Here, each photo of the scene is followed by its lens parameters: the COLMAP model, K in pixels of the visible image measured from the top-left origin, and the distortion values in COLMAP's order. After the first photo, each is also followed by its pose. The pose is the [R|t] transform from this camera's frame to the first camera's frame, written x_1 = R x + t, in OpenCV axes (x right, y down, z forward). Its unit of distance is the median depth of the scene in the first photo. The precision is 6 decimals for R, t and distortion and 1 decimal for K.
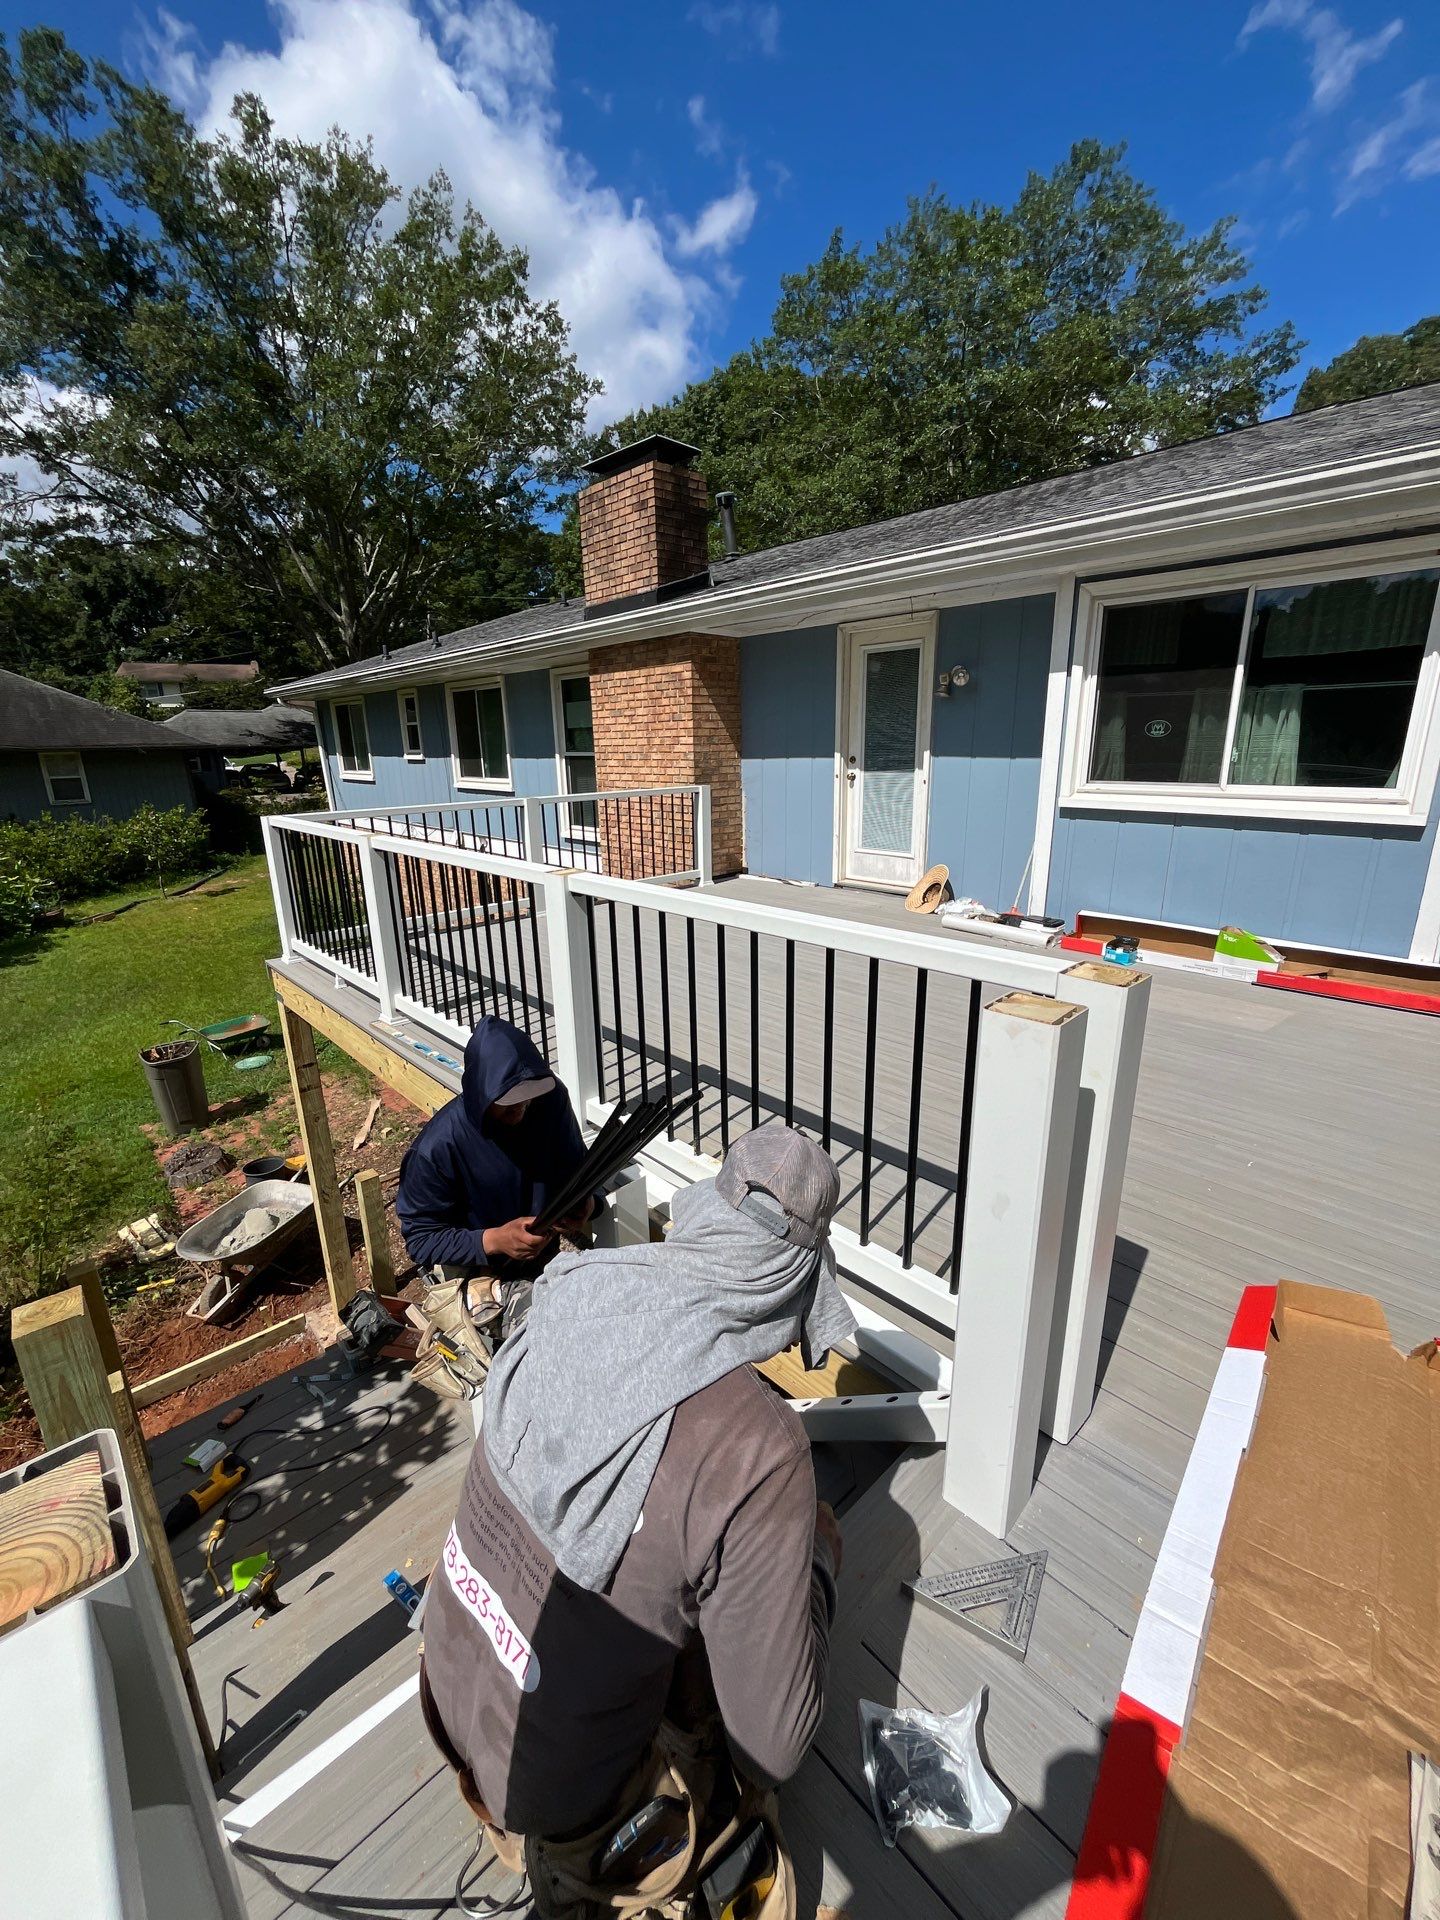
lens RADIAL K [[783.1, 0, 724.7], [0, 783.1, 963.2], [0, 0, 1]] dist [0.002077, -0.006239]
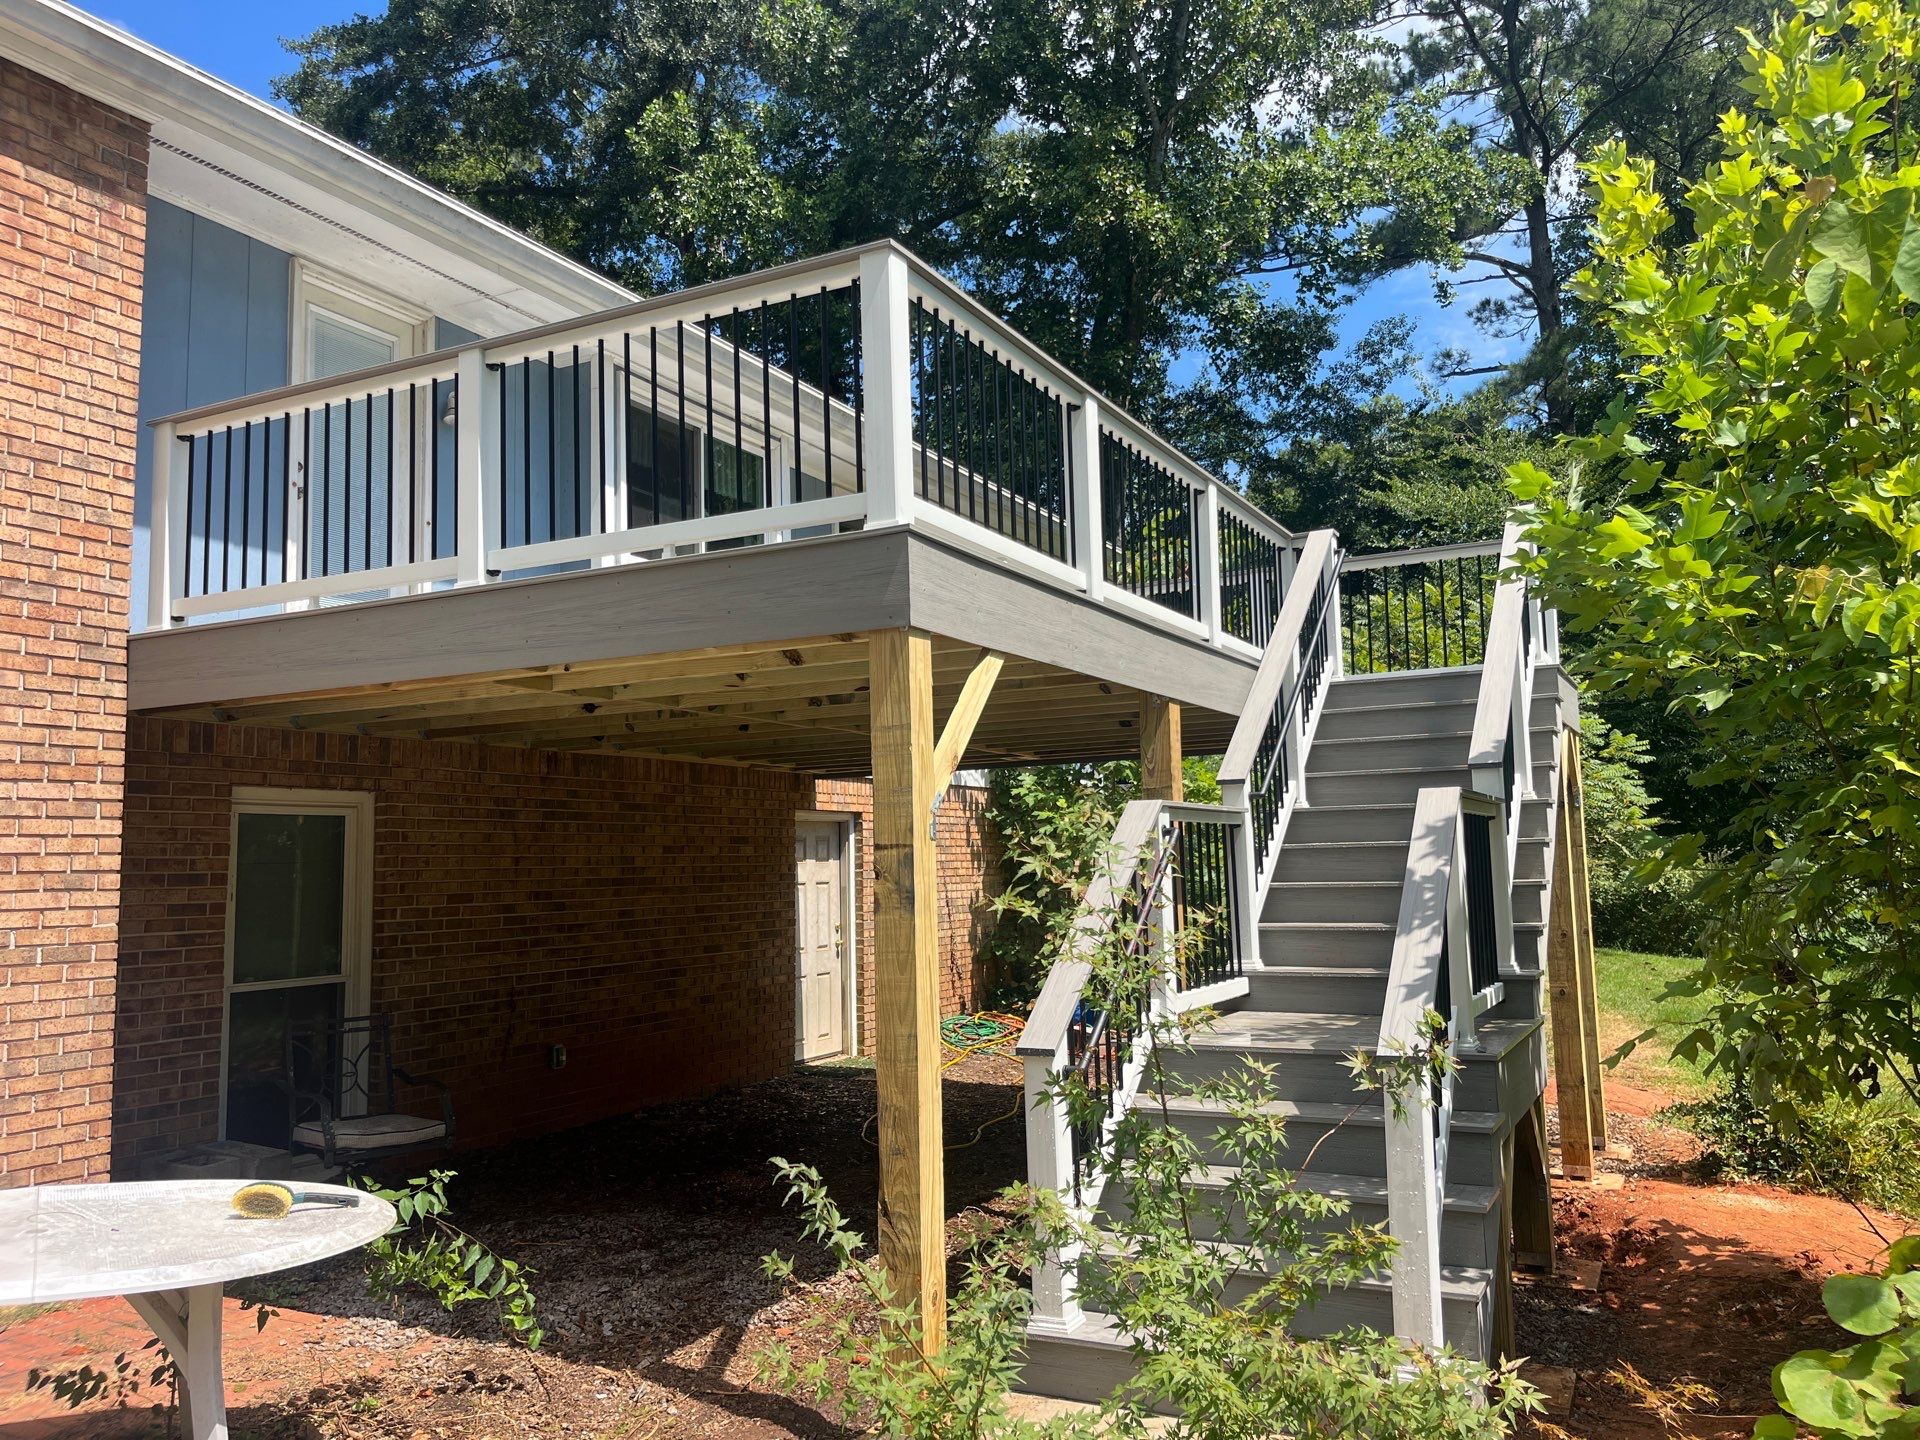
lens RADIAL K [[1458.4, 0, 956.2], [0, 1458.4, 722.4], [0, 0, 1]] dist [0.053183, -0.072471]
pose [[-0.329762, 0.115684, 0.936949, -0.626808], [0.282111, 0.959191, -0.019140, 0.058866], [-0.900928, 0.258012, -0.348941, 0.585865]]
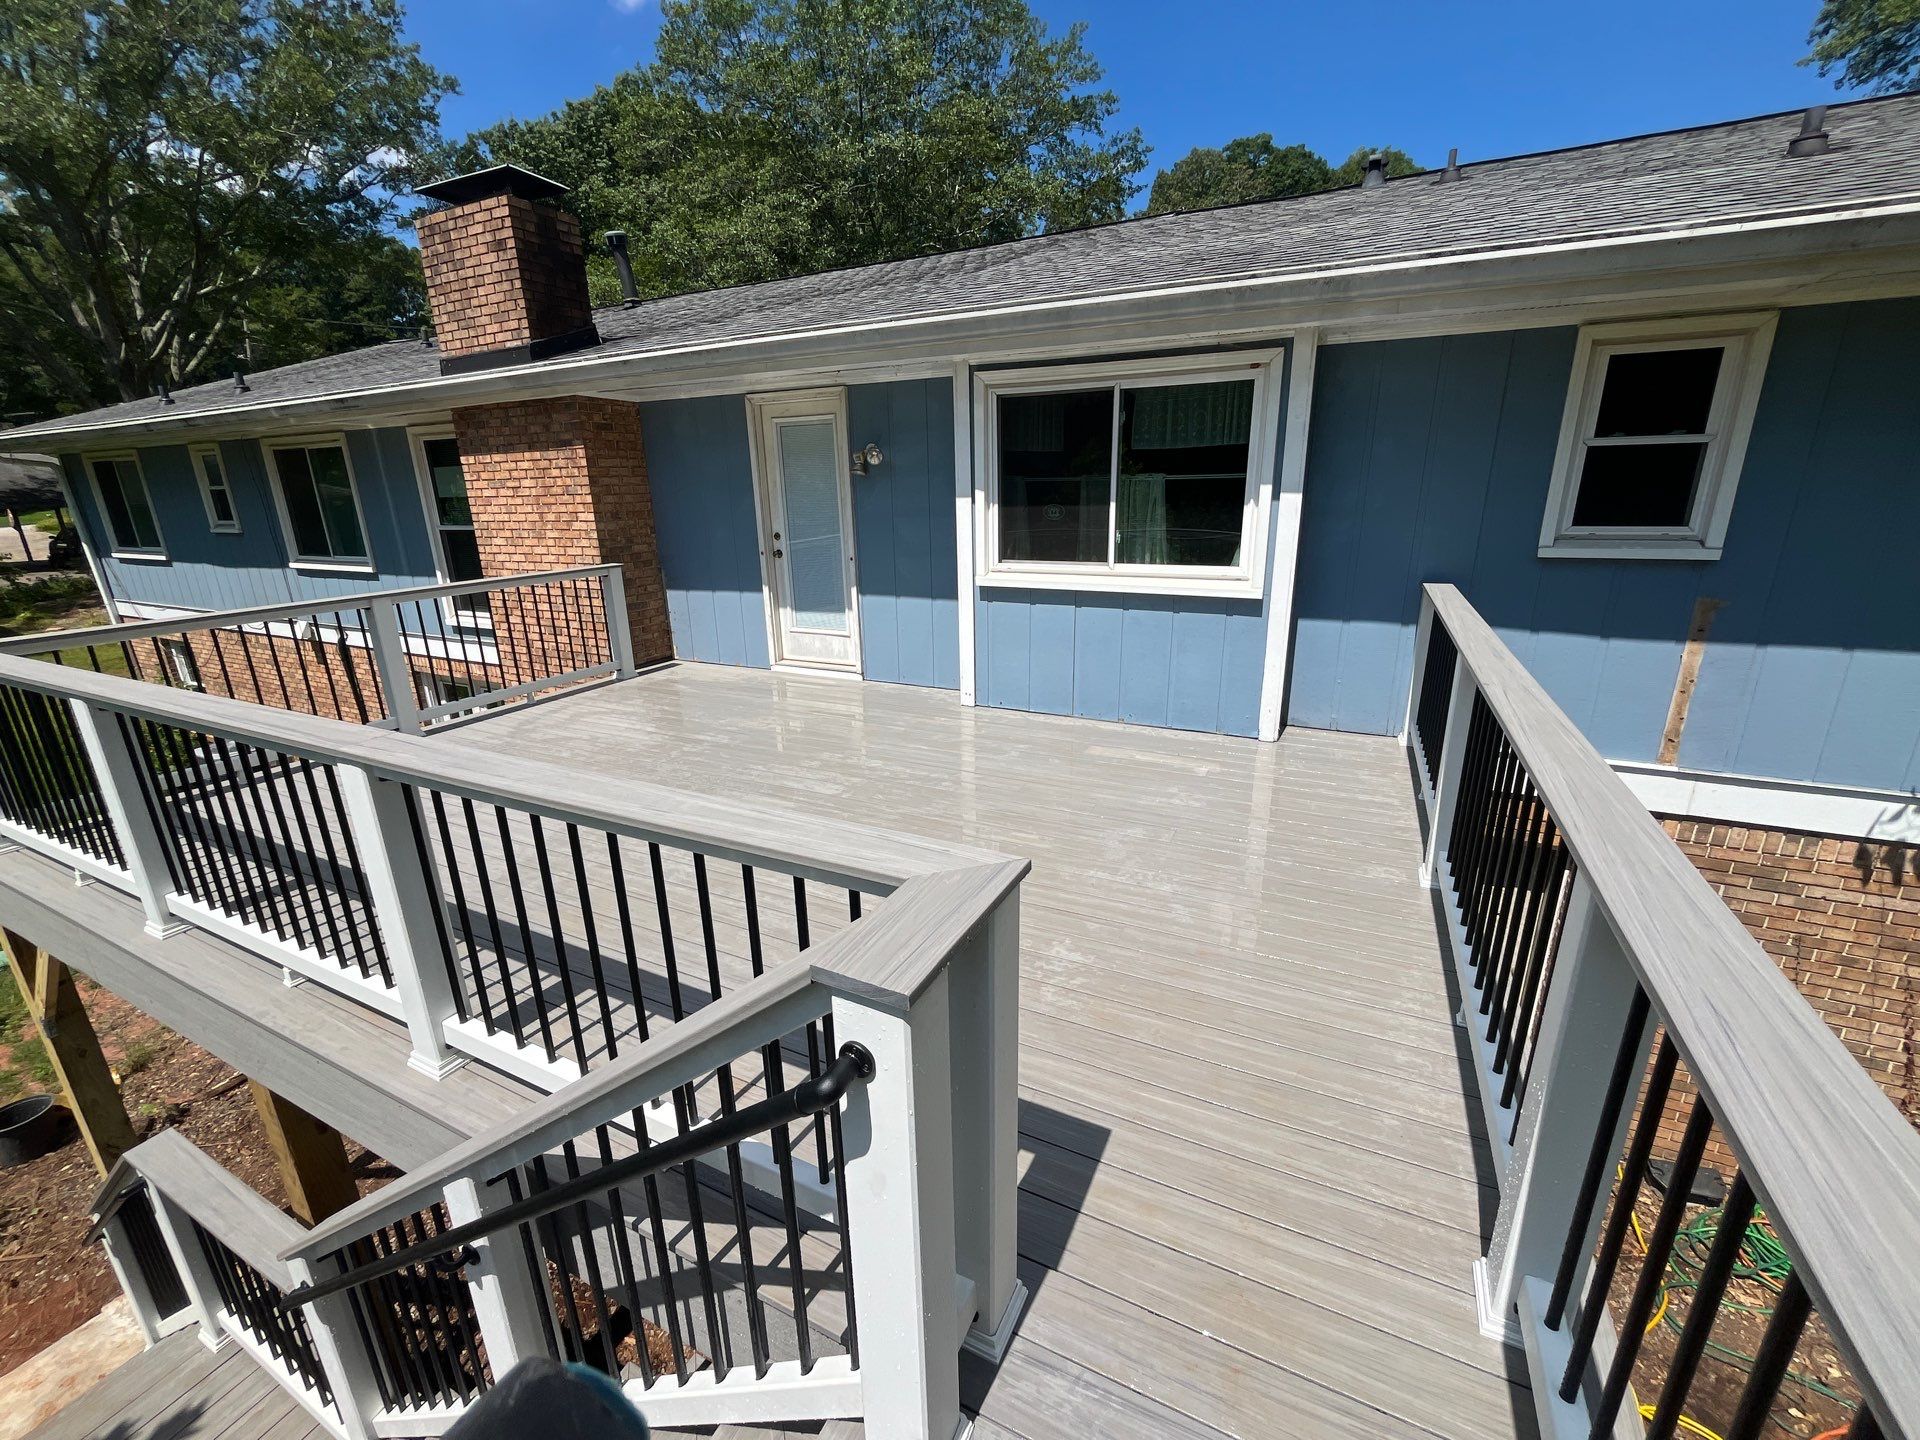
lens RADIAL K [[781.8, 0, 960.0], [0, 781.8, 724.9], [0, 0, 1]] dist [-0.002568, 0.000113]
pose [[0.937915, -0.102439, 0.331393, 0.019645], [0.097677, 0.994734, 0.031040, -0.022423], [-0.332828, 0.003257, 0.942982, 0.013598]]
